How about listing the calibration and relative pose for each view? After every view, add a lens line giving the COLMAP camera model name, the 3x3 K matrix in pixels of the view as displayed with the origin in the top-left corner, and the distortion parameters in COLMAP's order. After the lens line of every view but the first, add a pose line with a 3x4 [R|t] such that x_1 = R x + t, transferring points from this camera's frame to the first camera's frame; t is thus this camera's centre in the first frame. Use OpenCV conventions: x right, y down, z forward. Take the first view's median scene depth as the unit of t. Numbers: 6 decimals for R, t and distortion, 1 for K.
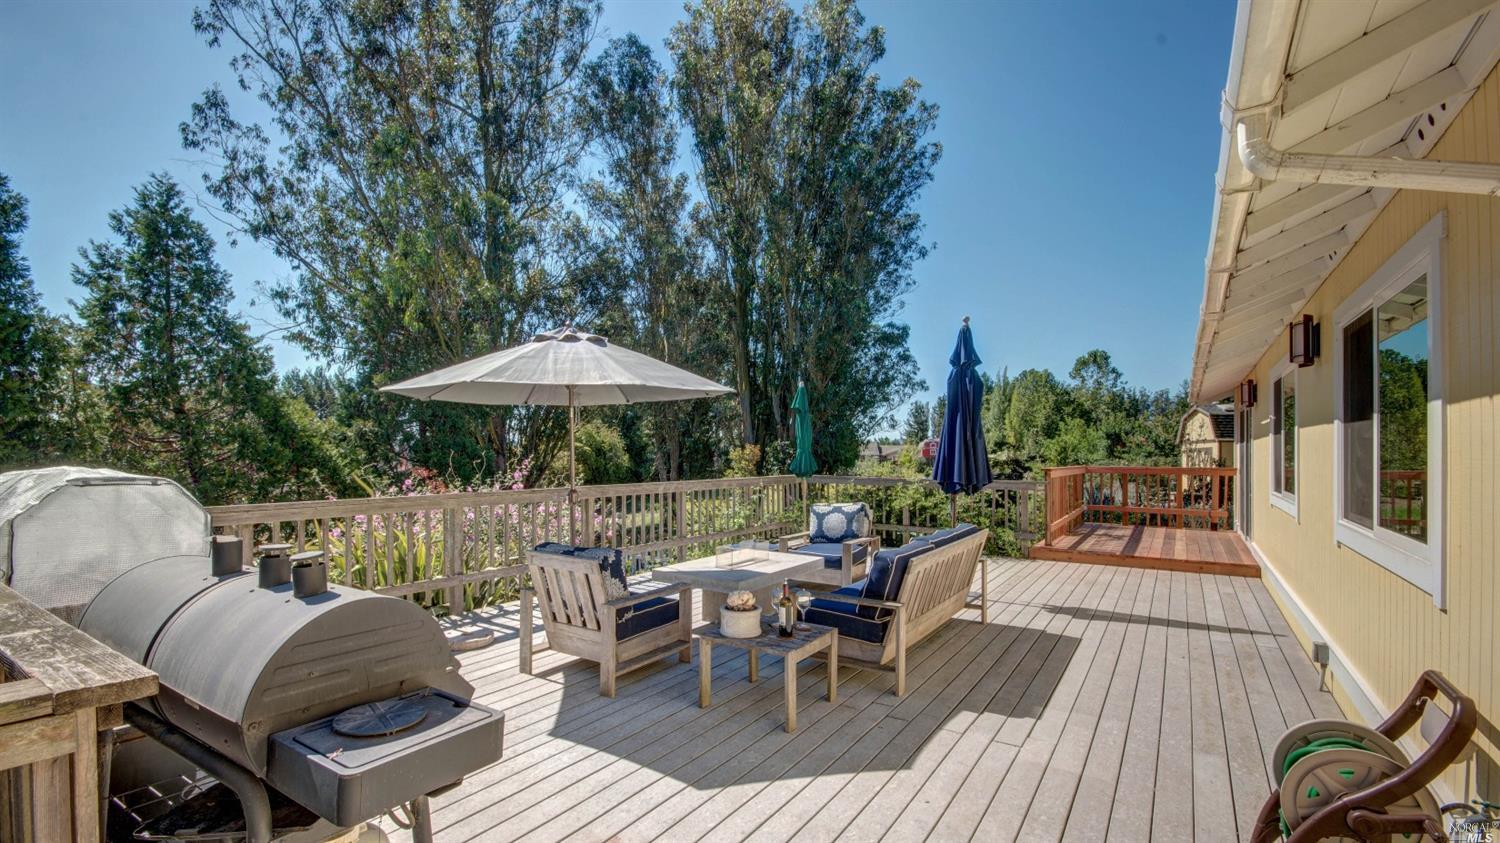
lens RADIAL K [[662.8, 0, 752.9], [0, 662.8, 454.0], [0, 0, 1]] dist [0.001252, -0.006182]
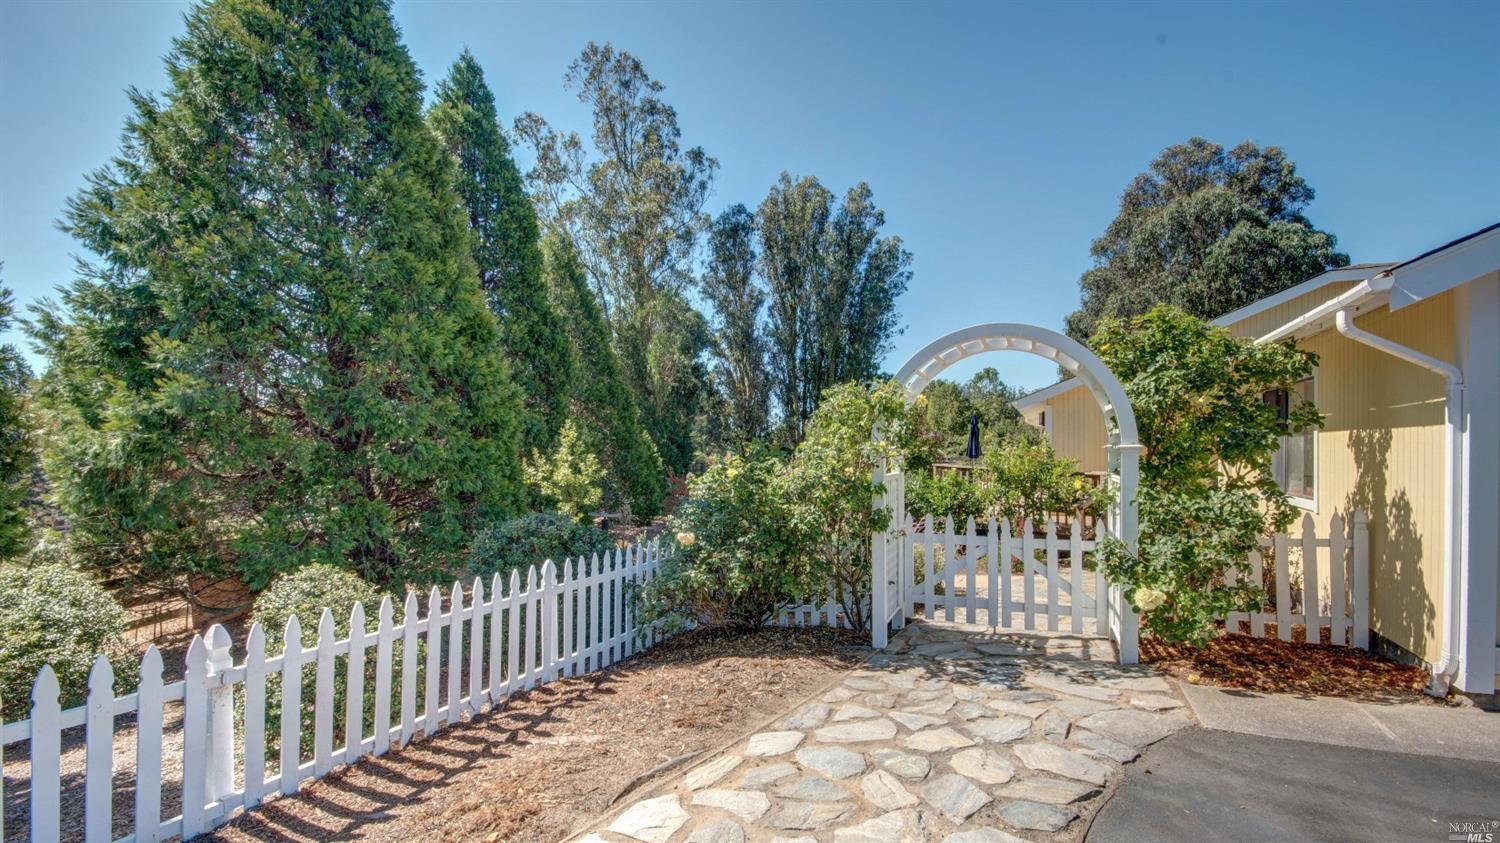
lens RADIAL K [[662.8, 0, 751.3], [0, 662.8, 445.4], [0, 0, 1]] dist [0.001252, -0.006182]
pose [[0.989911, -0.005657, 0.141576, -0.398293], [0.006415, 0.999967, -0.004900, 0.000055], [-0.141544, 0.005759, 0.989915, -0.689795]]
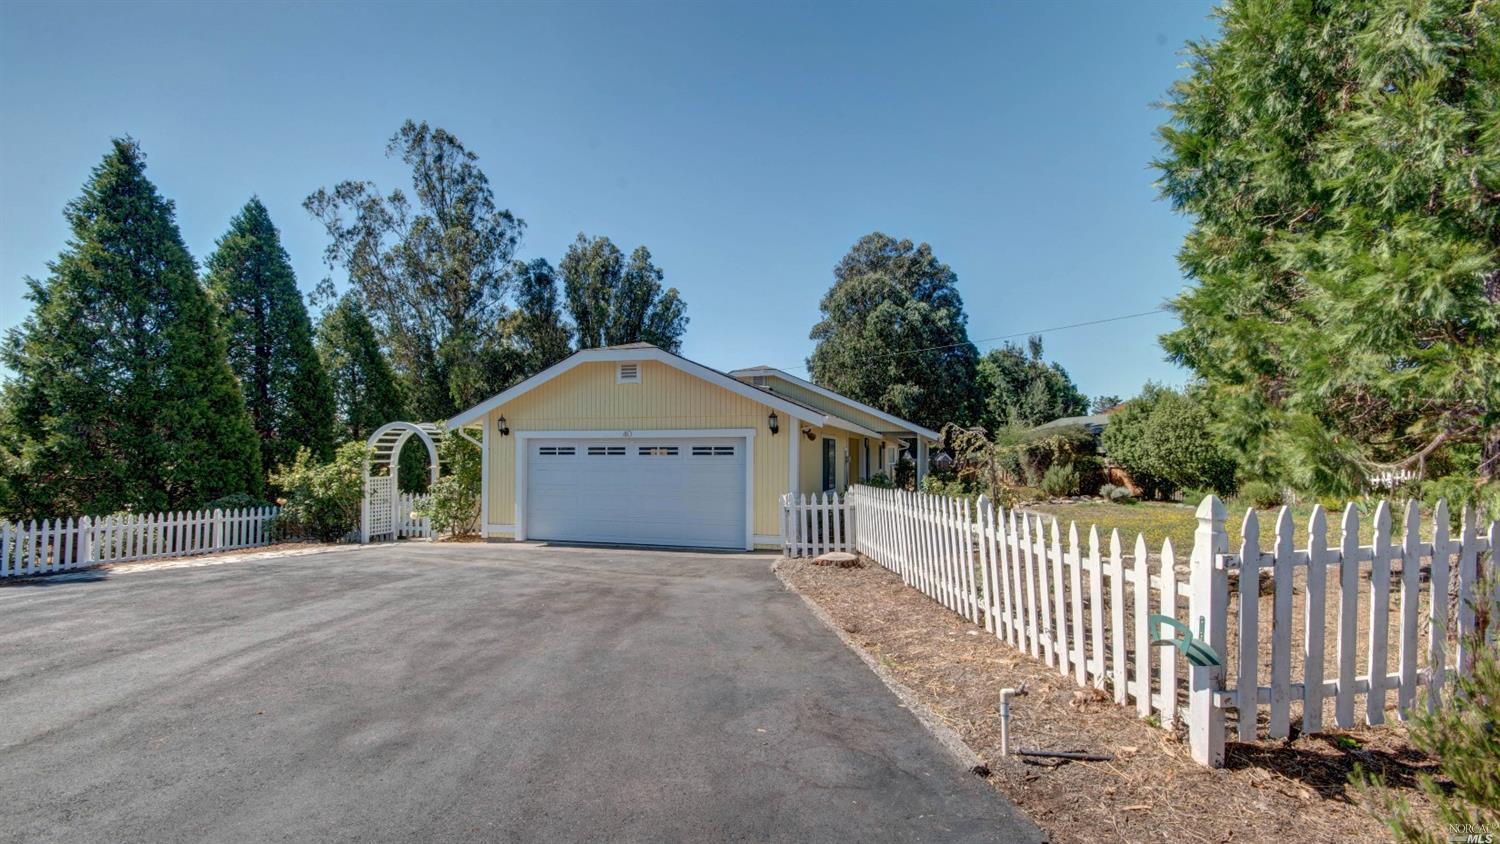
lens RADIAL K [[662.8, 0, 744.2], [0, 662.8, 447.6], [0, 0, 1]] dist [0.001252, -0.006182]
pose [[0.960492, 0.001844, 0.278303, -0.150653], [0.002058, 0.999904, -0.013727, -0.008726], [-0.278301, 0.013758, 0.960395, -1.154564]]
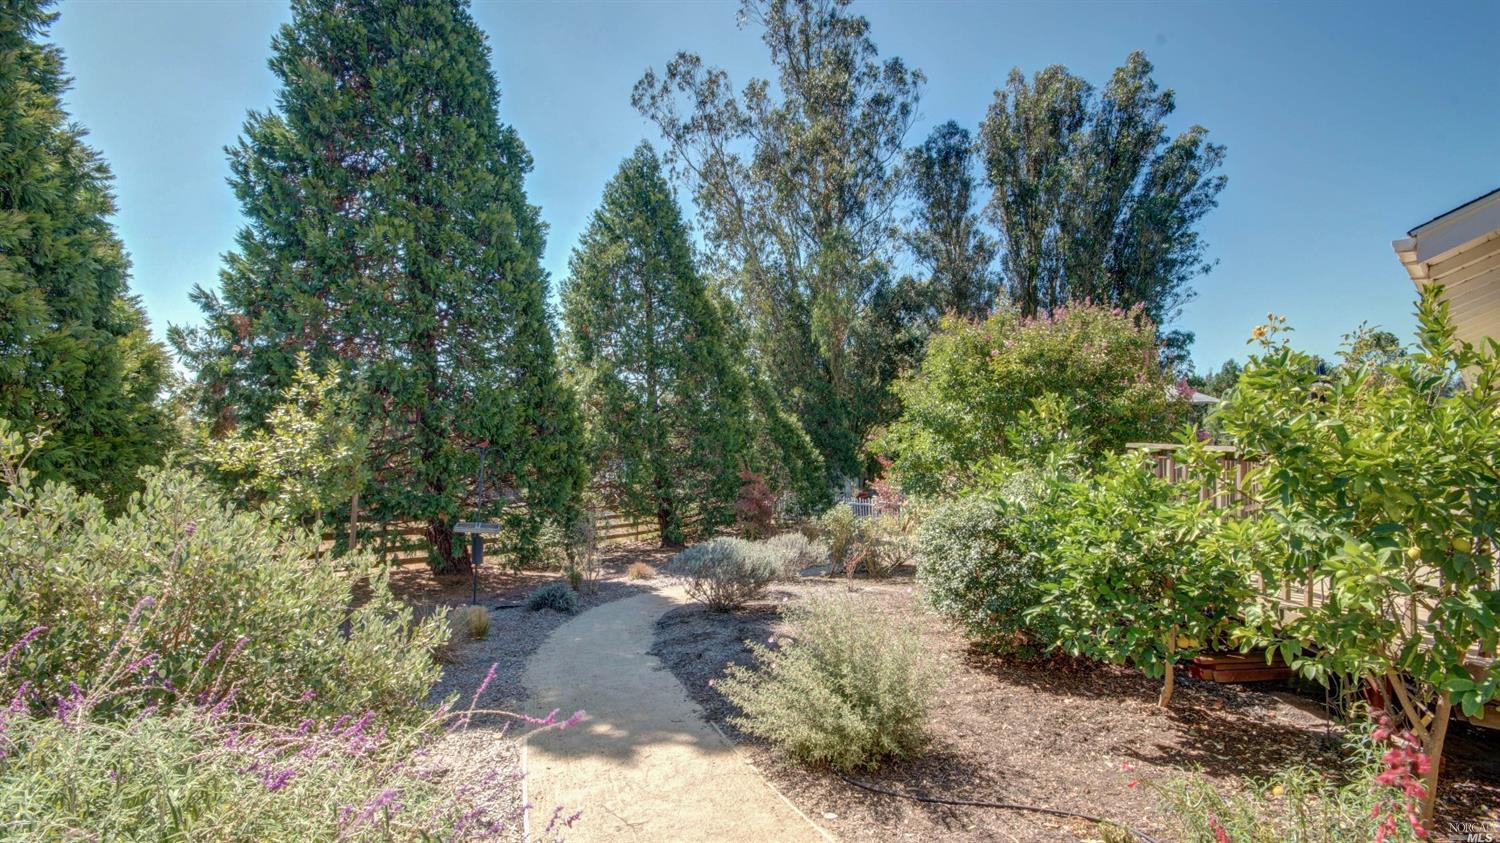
lens RADIAL K [[662.8, 0, 741.3], [0, 662.8, 453.7], [0, 0, 1]] dist [0.001252, -0.006182]
pose [[0.958903, 0.001444, -0.283731, -0.206604], [-0.000470, 0.999994, 0.003502, 0.018126], [0.283734, -0.003224, 0.958898, -0.366609]]
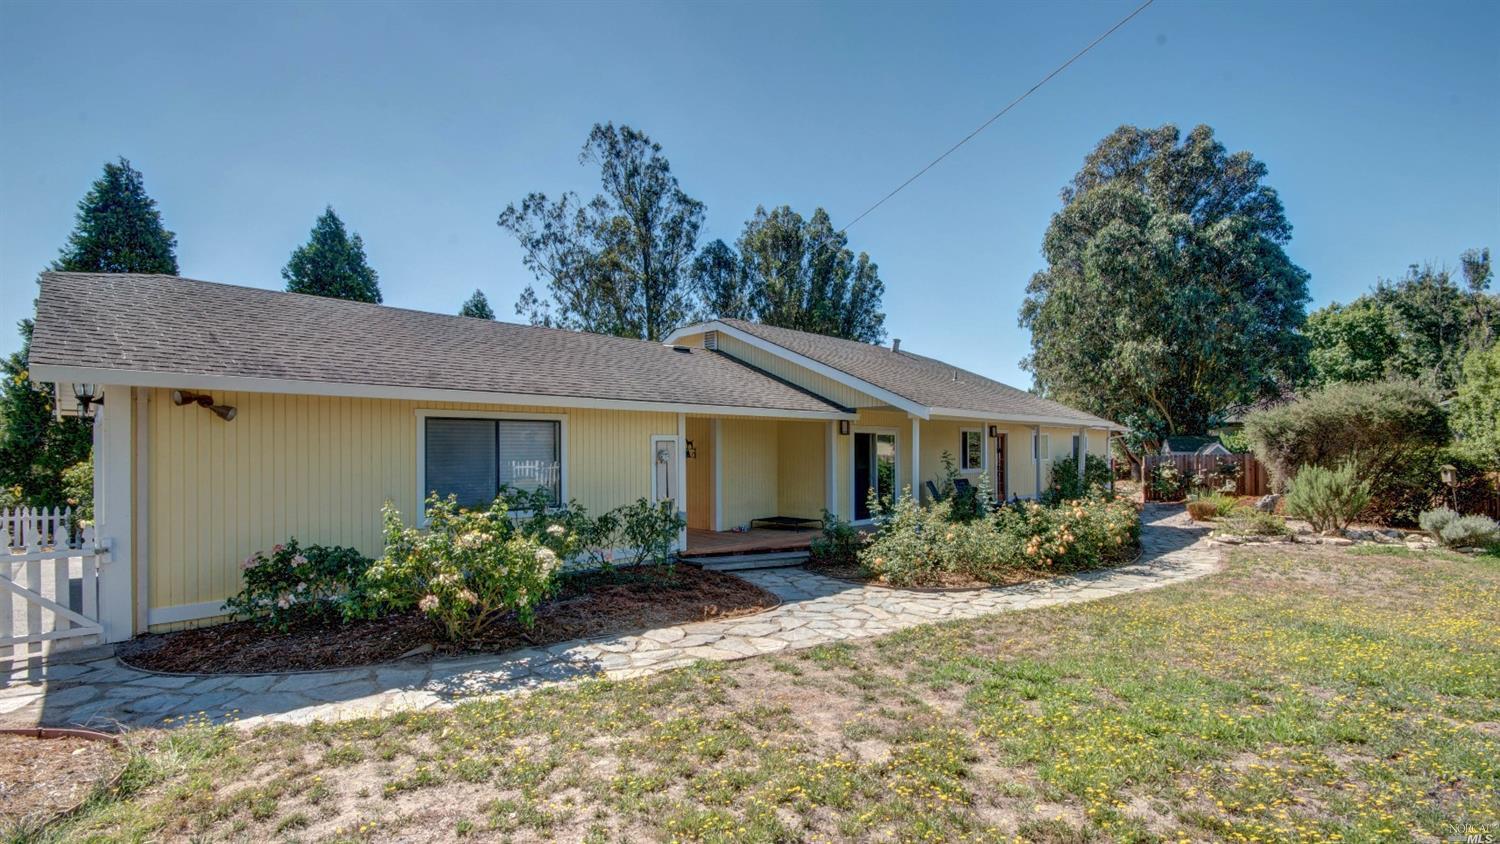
lens RADIAL K [[662.8, 0, 743.7], [0, 662.8, 450.0], [0, 0, 1]] dist [0.001252, -0.006182]
pose [[0.976178, -0.005193, -0.216909, 0.308155], [0.004614, 0.999984, -0.003176, -0.006973], [0.216922, 0.002099, 0.976187, -0.881685]]
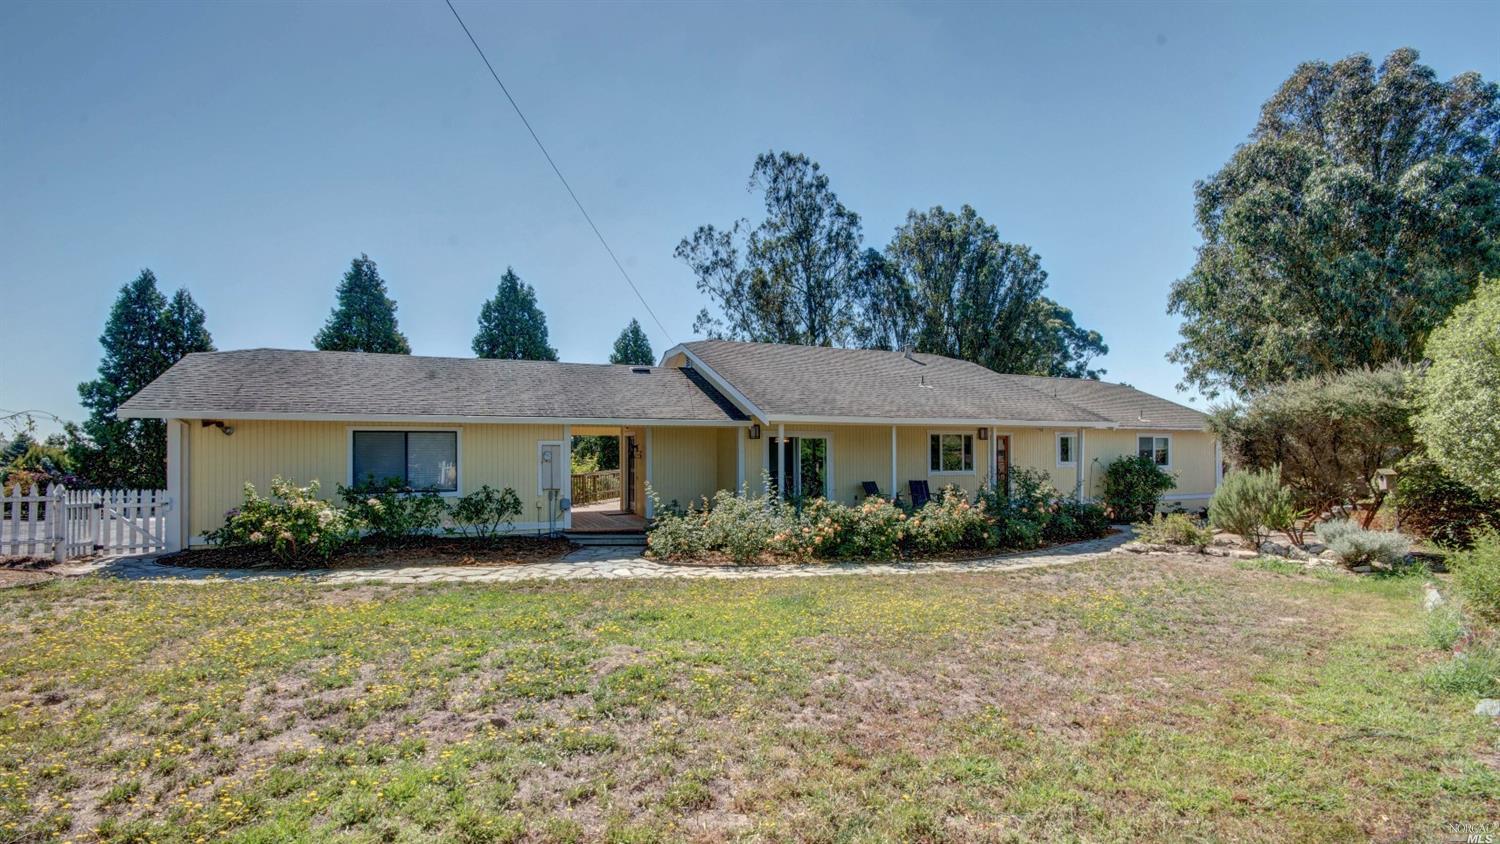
lens RADIAL K [[662.8, 0, 742.8], [0, 662.8, 444.9], [0, 0, 1]] dist [0.001252, -0.006182]
pose [[0.825993, -0.012891, -0.563533, 0.616491], [0.003501, 0.999837, -0.017740, -0.004081], [0.563669, 0.012680, 0.825903, -0.853369]]
